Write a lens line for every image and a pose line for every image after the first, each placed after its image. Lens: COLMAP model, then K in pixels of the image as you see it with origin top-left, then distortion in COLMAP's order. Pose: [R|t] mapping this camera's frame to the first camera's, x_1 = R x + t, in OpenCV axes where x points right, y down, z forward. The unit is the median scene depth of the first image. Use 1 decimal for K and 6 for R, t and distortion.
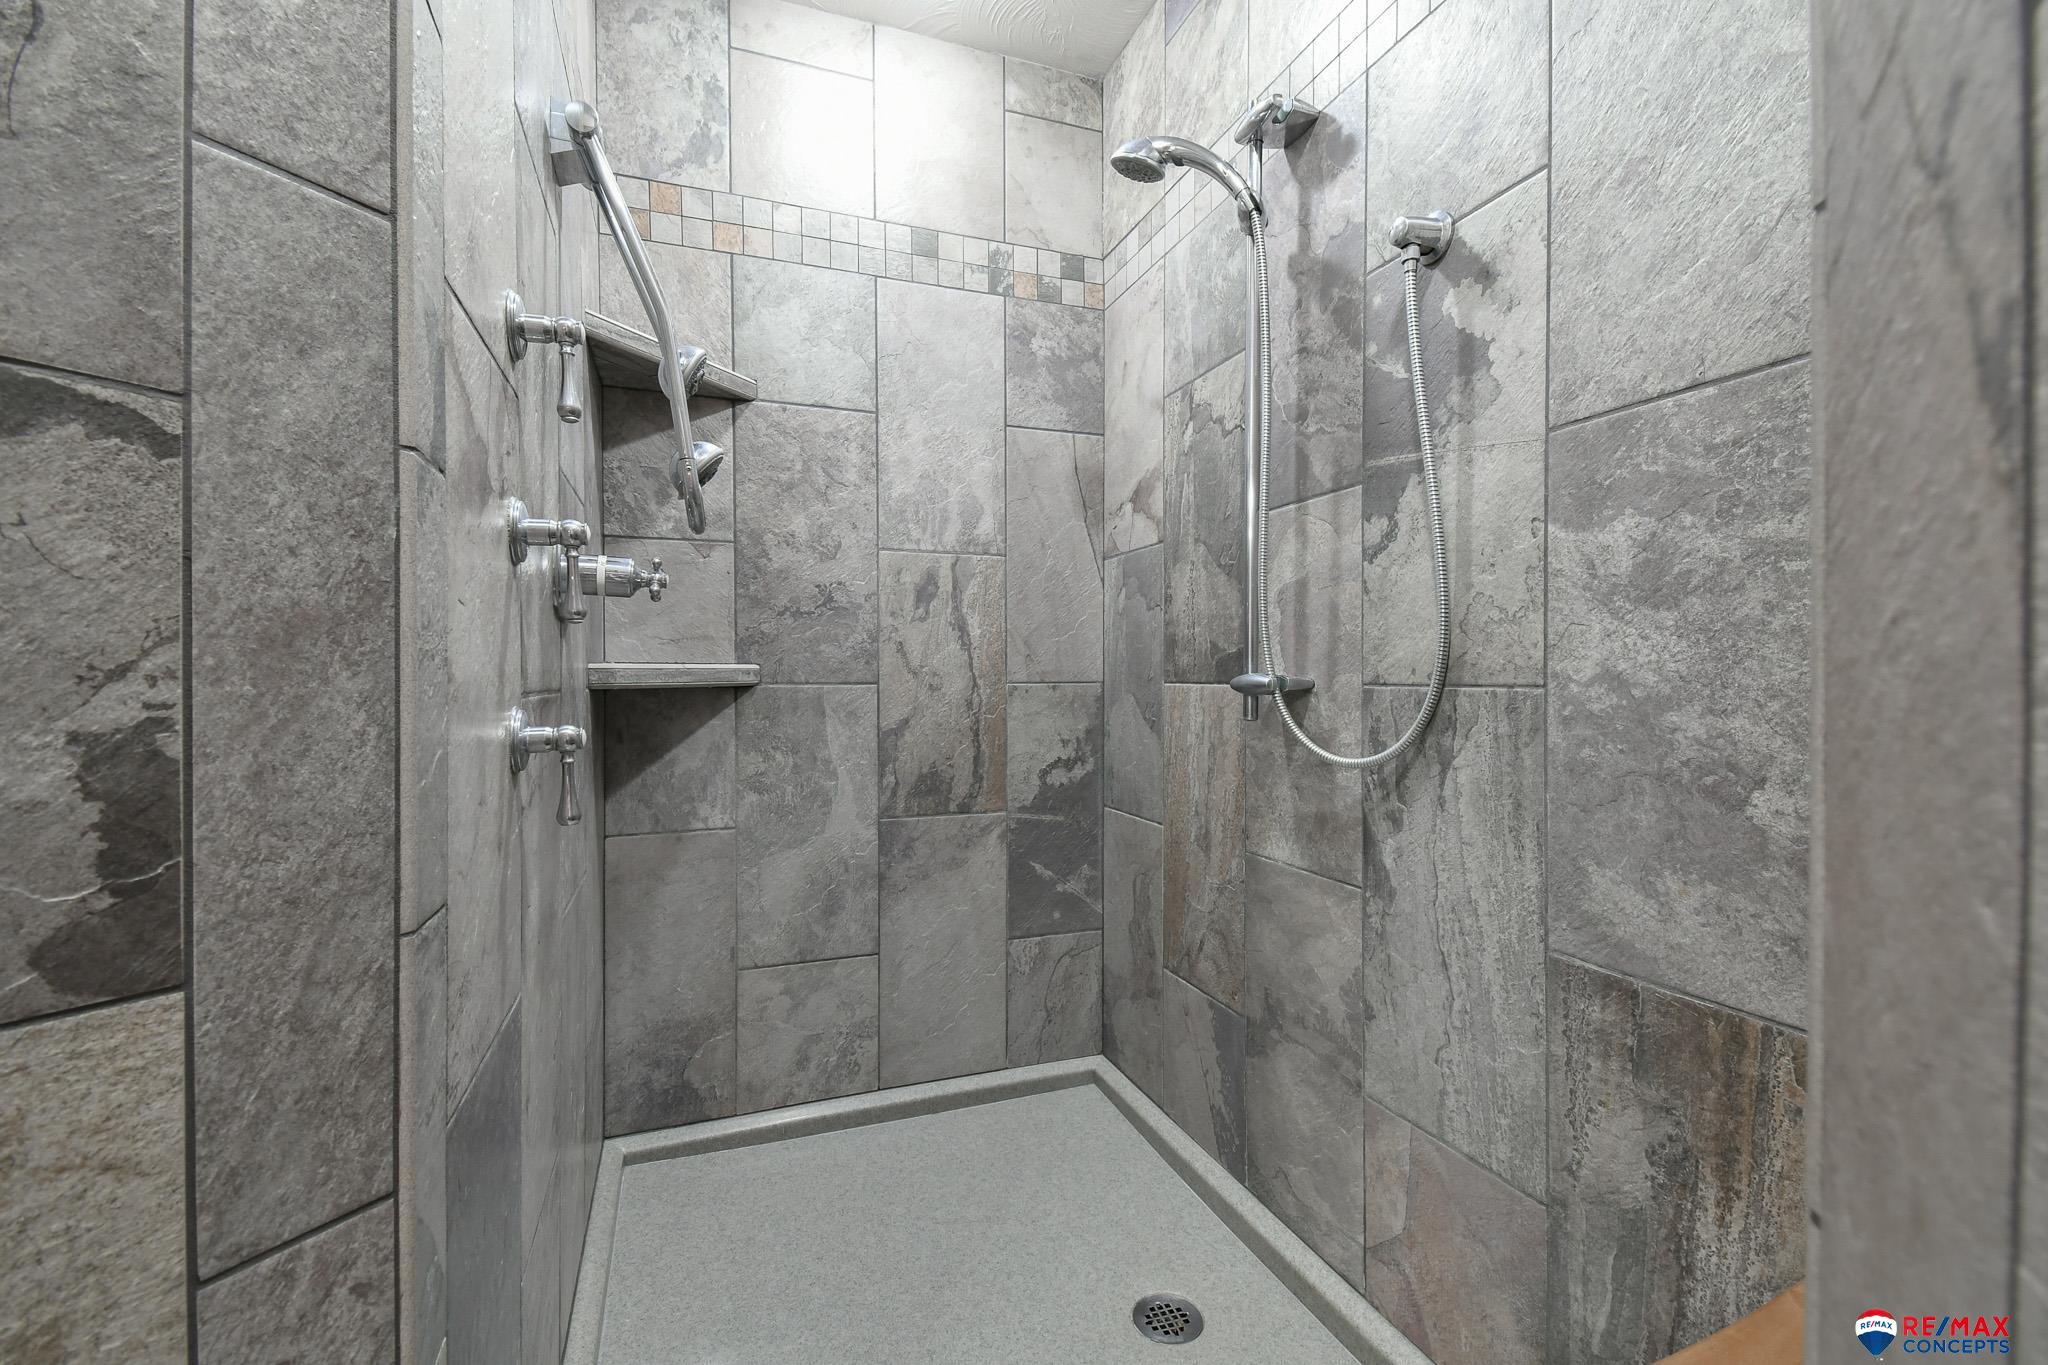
lens RADIAL K [[891.4, 0, 1034.4], [0, 891.4, 683.8], [0, 0, 1]] dist [0.041644, -0.022795]
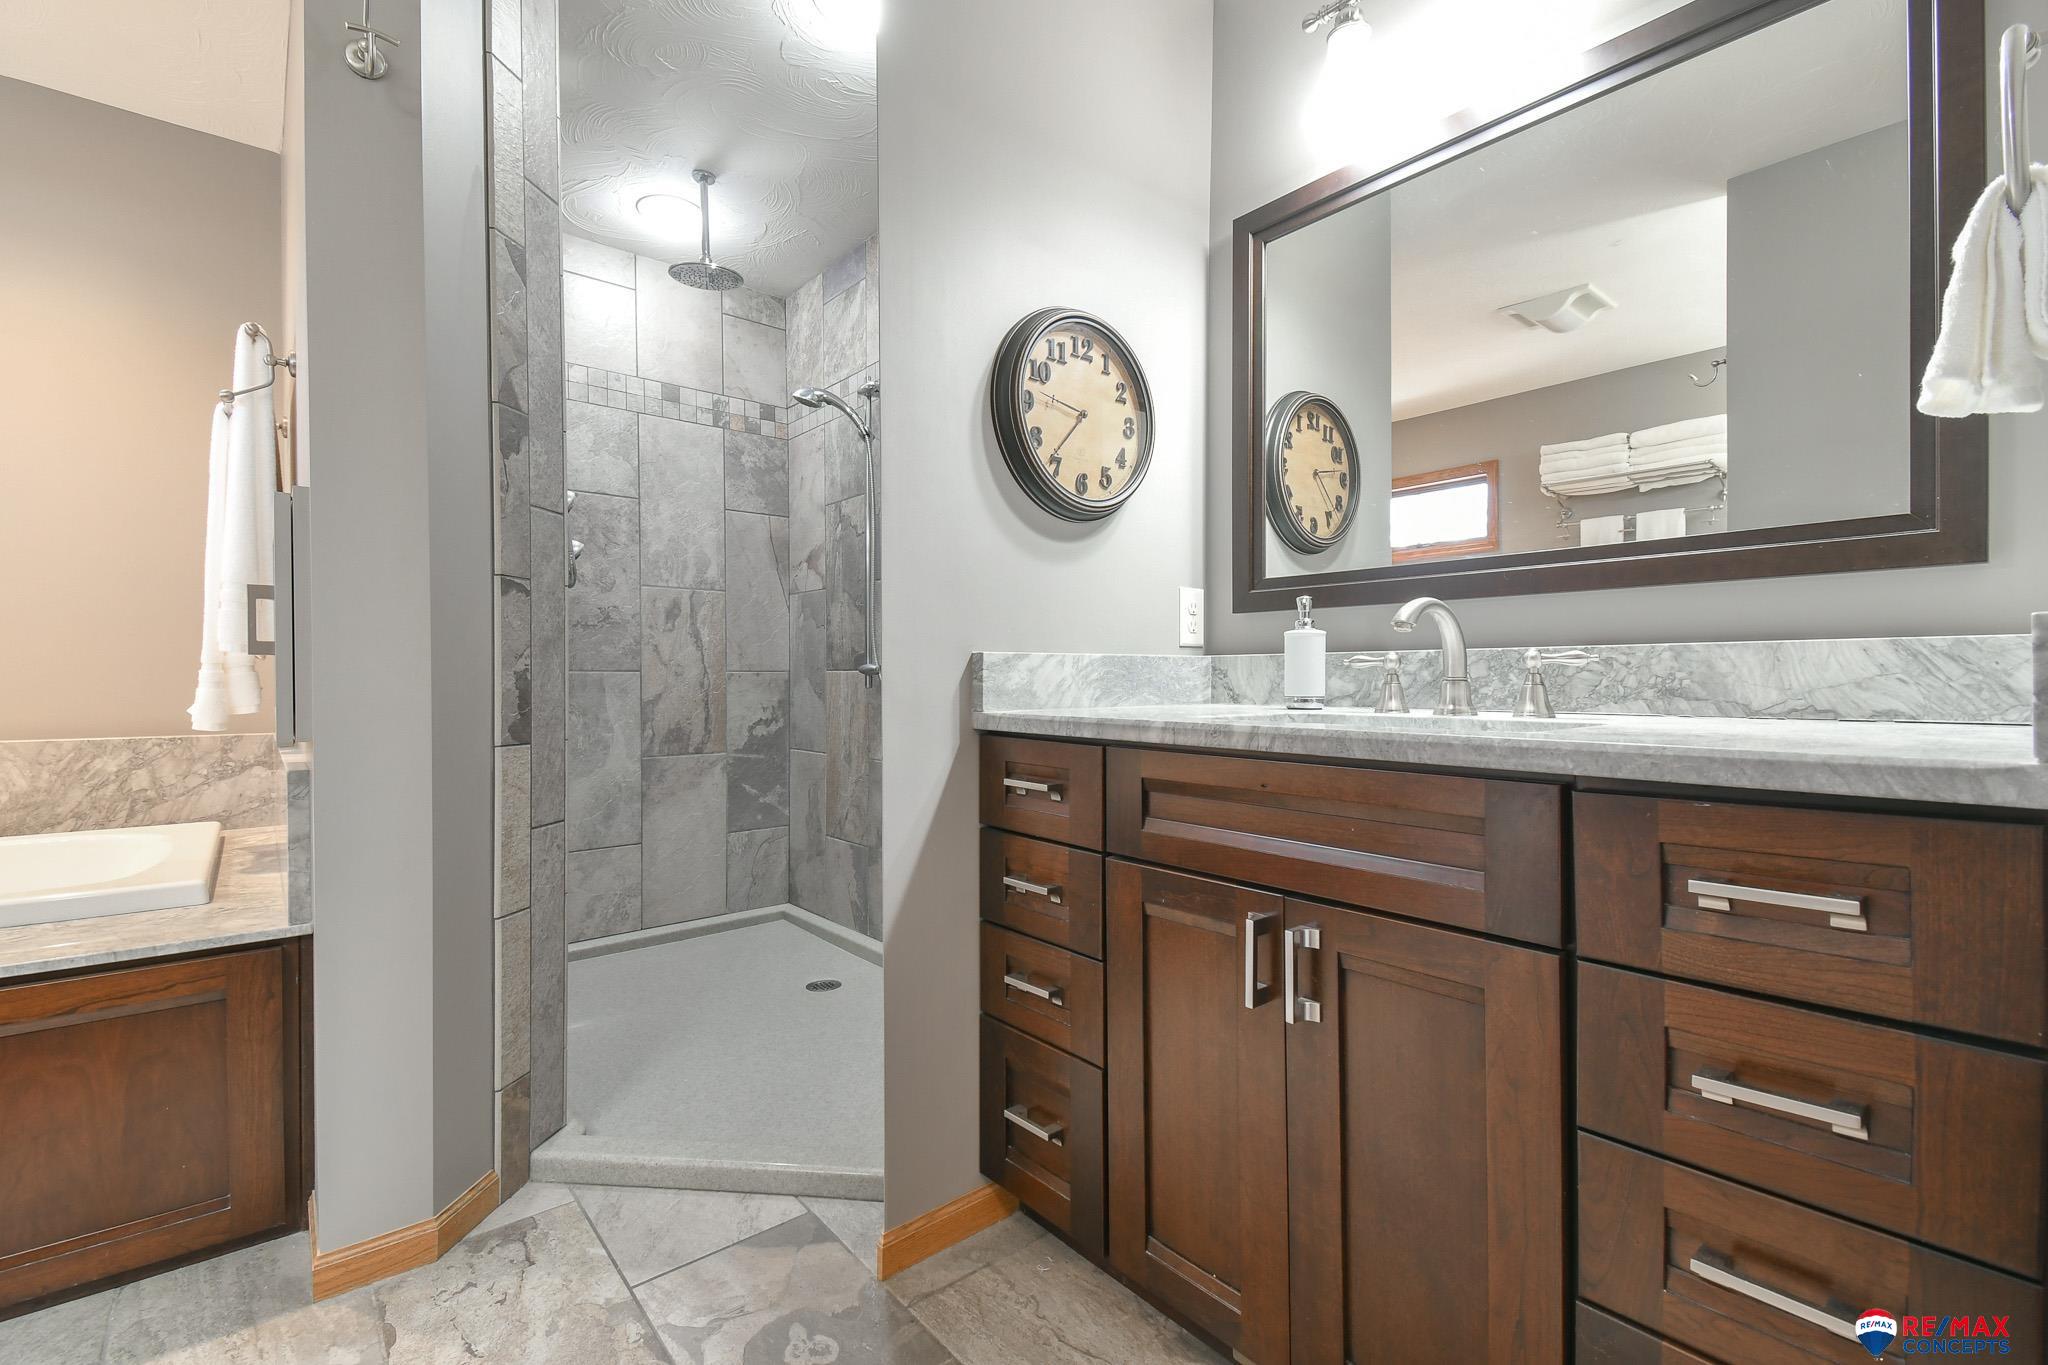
lens RADIAL K [[891.4, 0, 1018.8], [0, 891.4, 683.7], [0, 0, 1]] dist [0.041644, -0.022795]
pose [[0.944510, -0.003334, 0.328467, -0.070032], [0.003740, 0.999993, -0.000603, 0.026626], [-0.328462, 0.001798, 0.944515, -0.750201]]
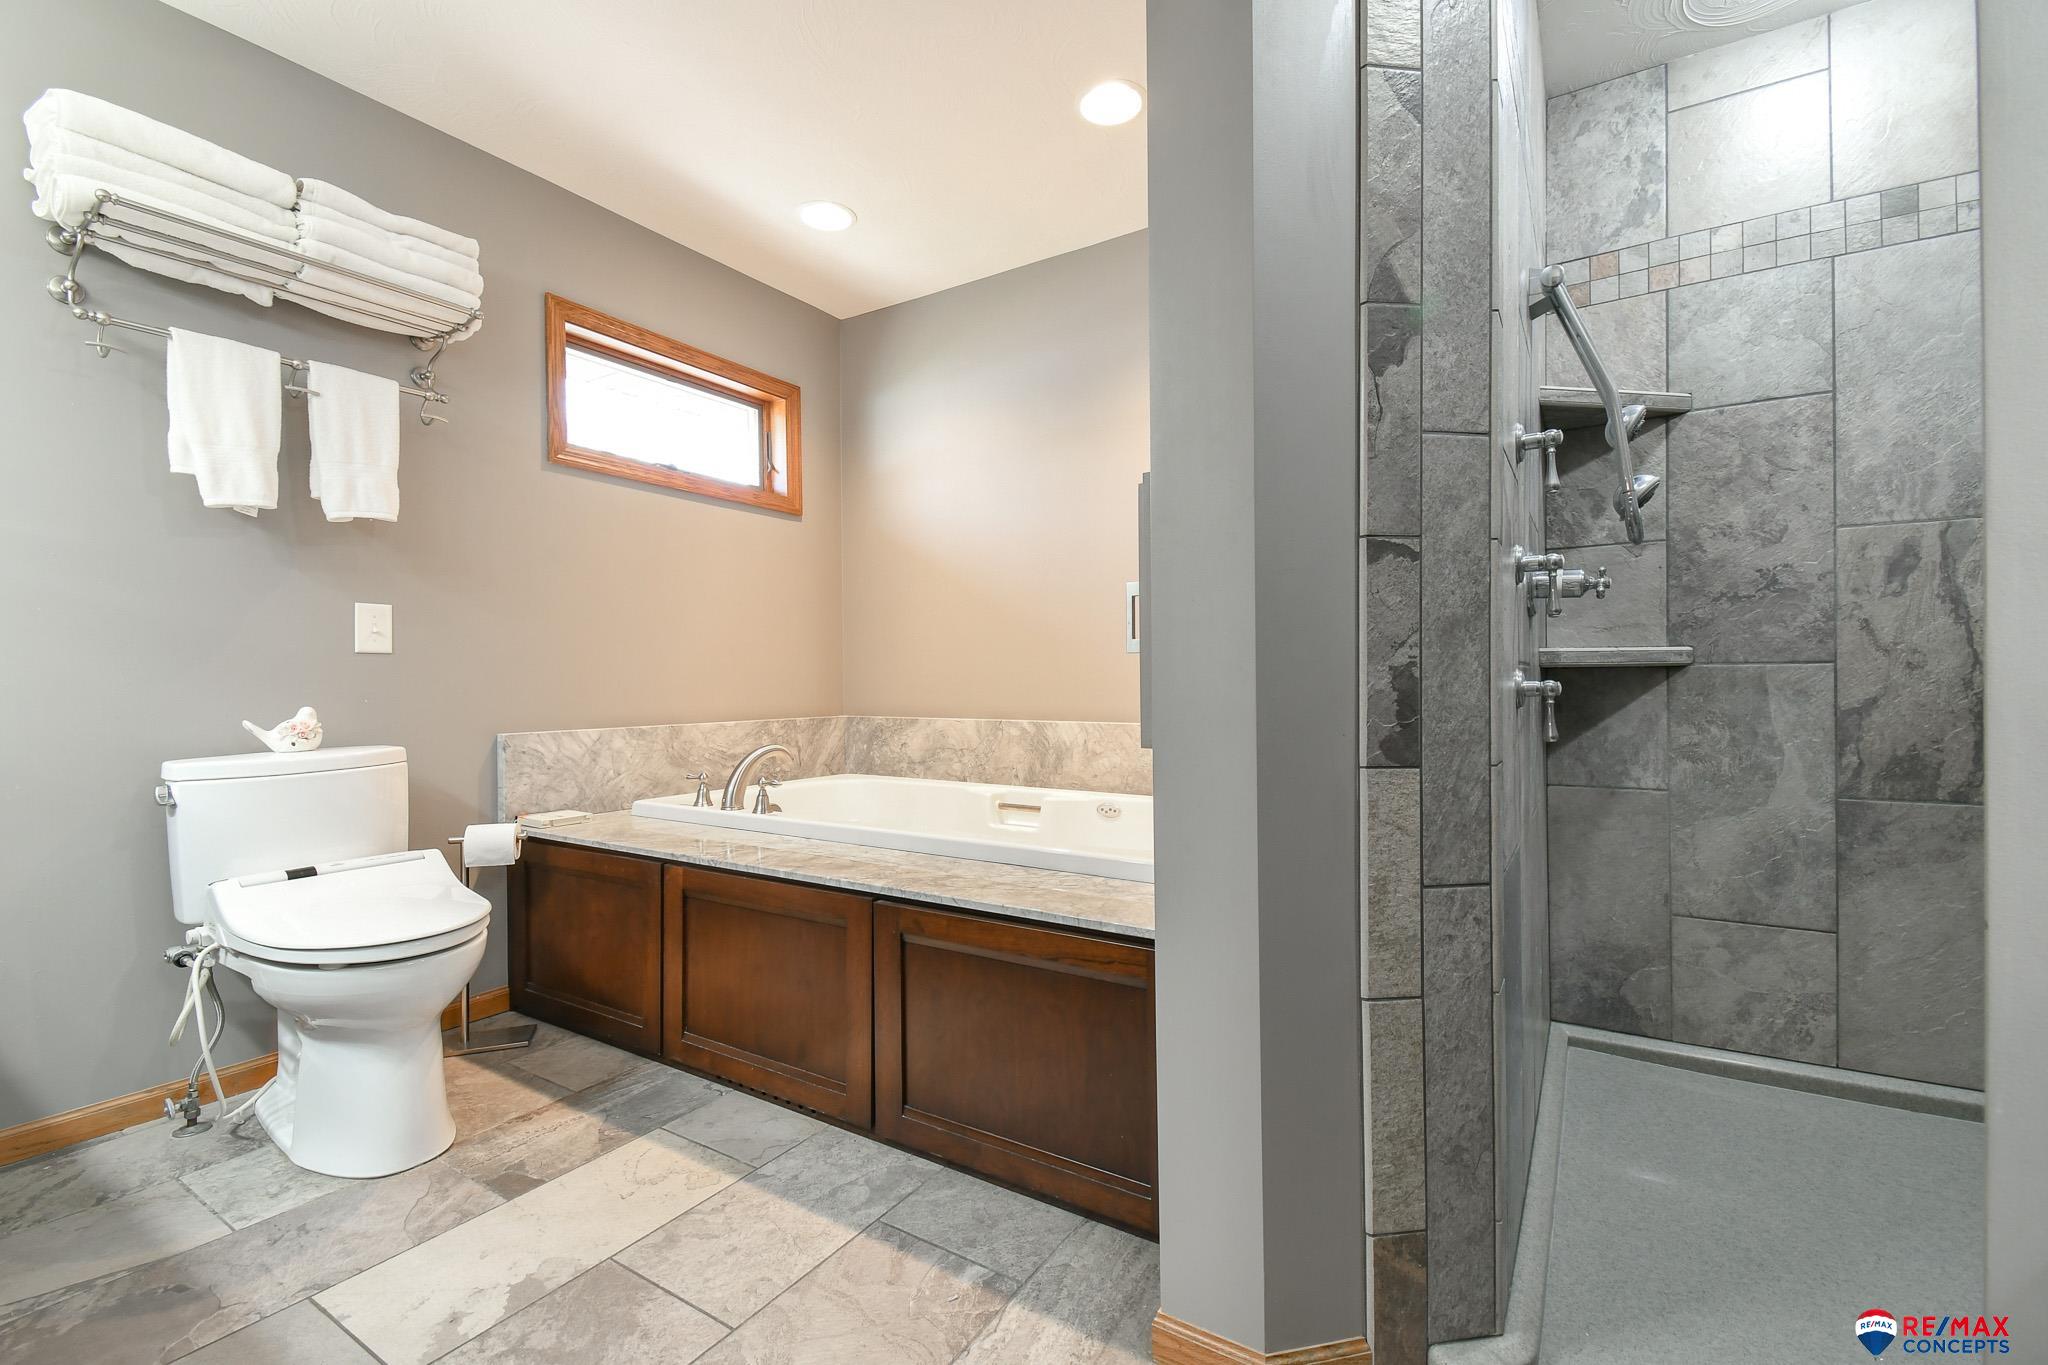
lens RADIAL K [[891.4, 0, 1025.2], [0, 891.4, 682.8], [0, 0, 1]] dist [0.041644, -0.022795]
pose [[0.593752, -0.000372, -0.804648, 0.109925], [0.000462, 1.000000, -0.000121, 0.024072], [0.804648, -0.000300, 0.593752, -0.349386]]
